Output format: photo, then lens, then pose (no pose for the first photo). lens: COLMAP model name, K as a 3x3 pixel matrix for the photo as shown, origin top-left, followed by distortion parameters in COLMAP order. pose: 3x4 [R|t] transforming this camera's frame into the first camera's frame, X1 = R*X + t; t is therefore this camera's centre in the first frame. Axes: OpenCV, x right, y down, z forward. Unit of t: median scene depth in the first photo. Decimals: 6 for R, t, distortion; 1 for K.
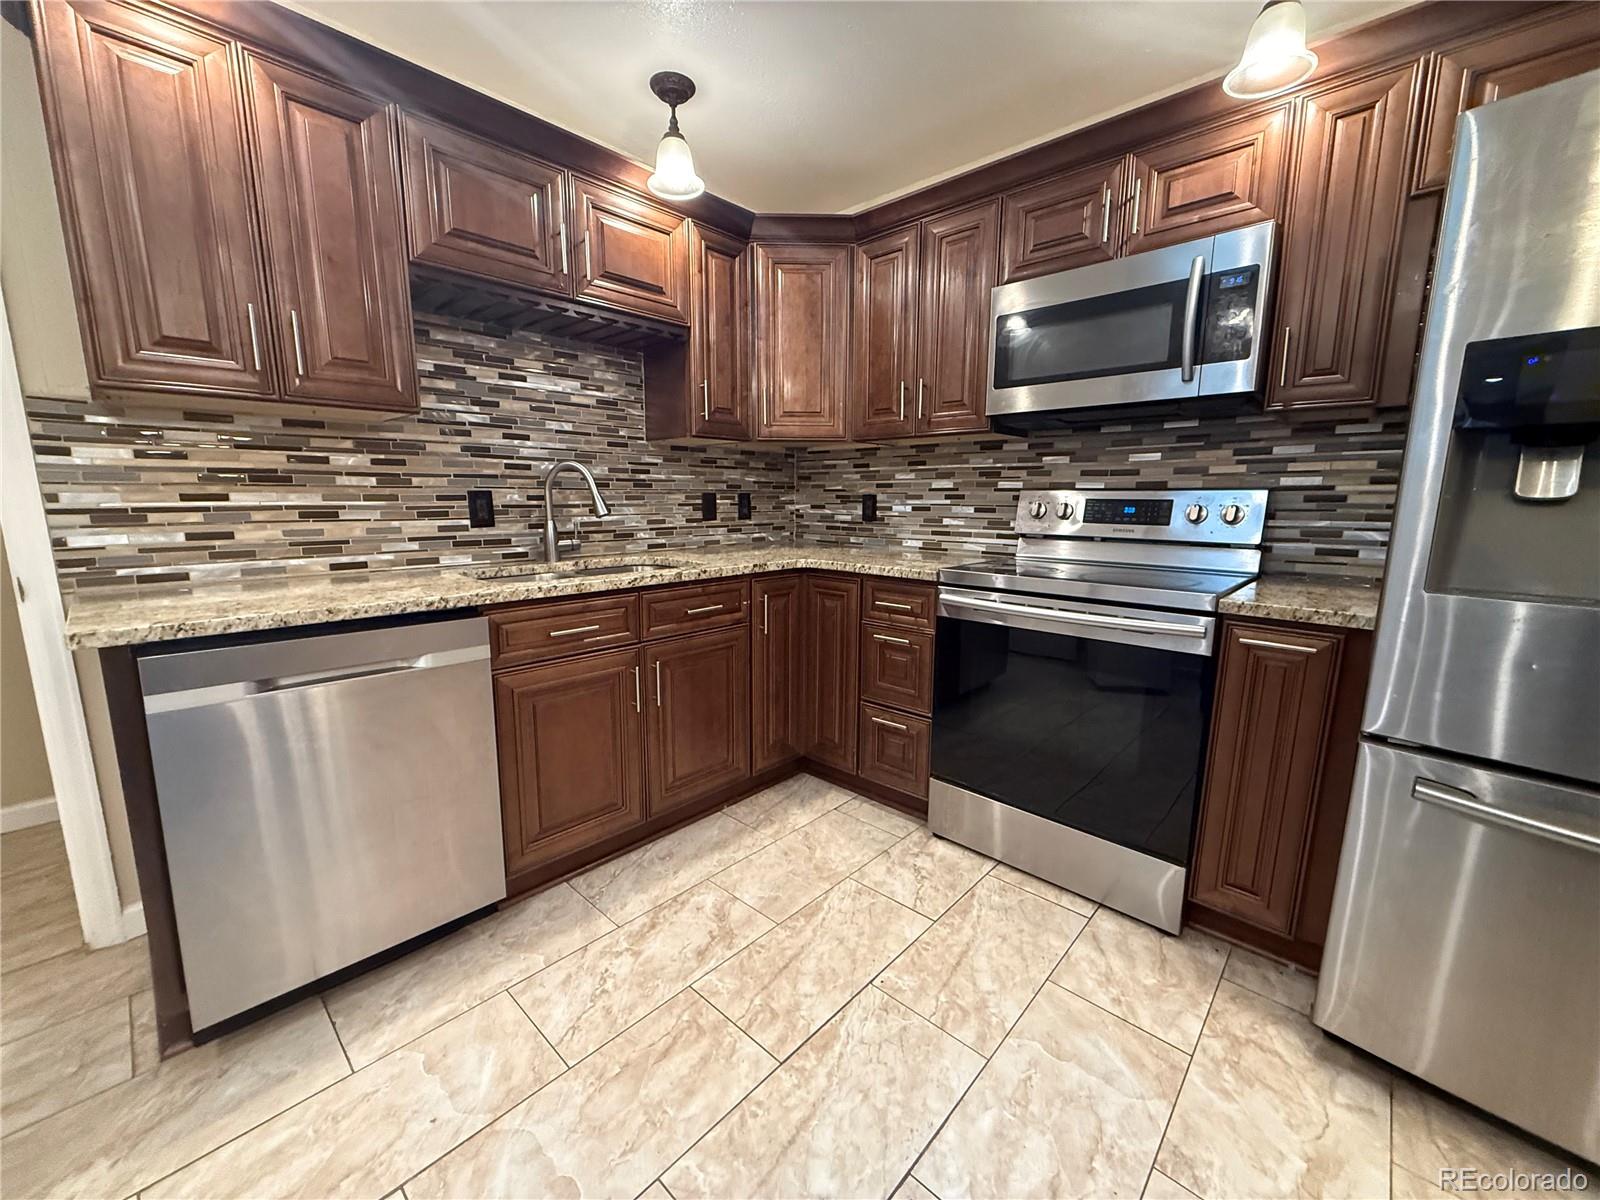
lens RADIAL K [[633.5, 0, 791.1], [0, 633.5, 597.8], [0, 0, 1]] dist [0.001341, -0.001026]
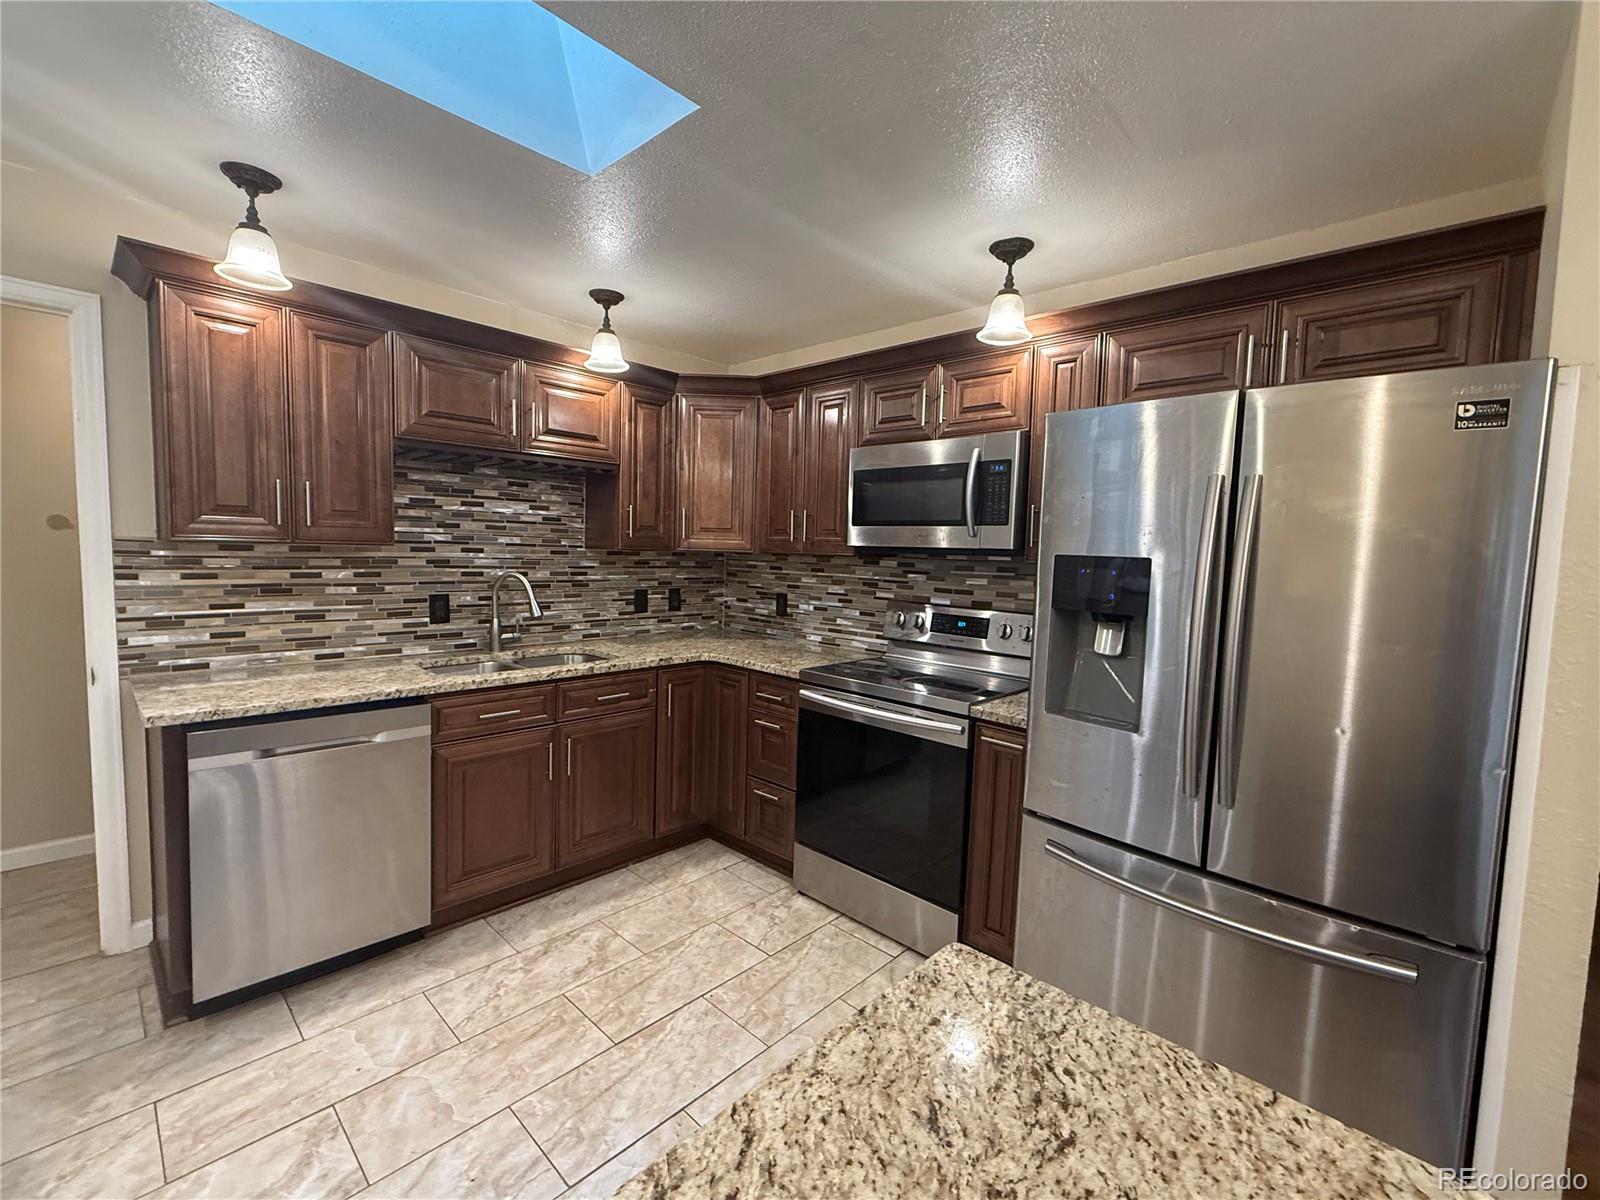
lens RADIAL K [[687.6, 0, 795.9], [0, 687.6, 596.5], [0, 0, 1]] dist [-0.000361, 0.000239]
pose [[0.999637, 0.026467, -0.004995, 0.248551], [-0.026807, 0.995665, -0.089070, -0.073954], [0.002616, 0.089171, 0.996013, -0.393769]]
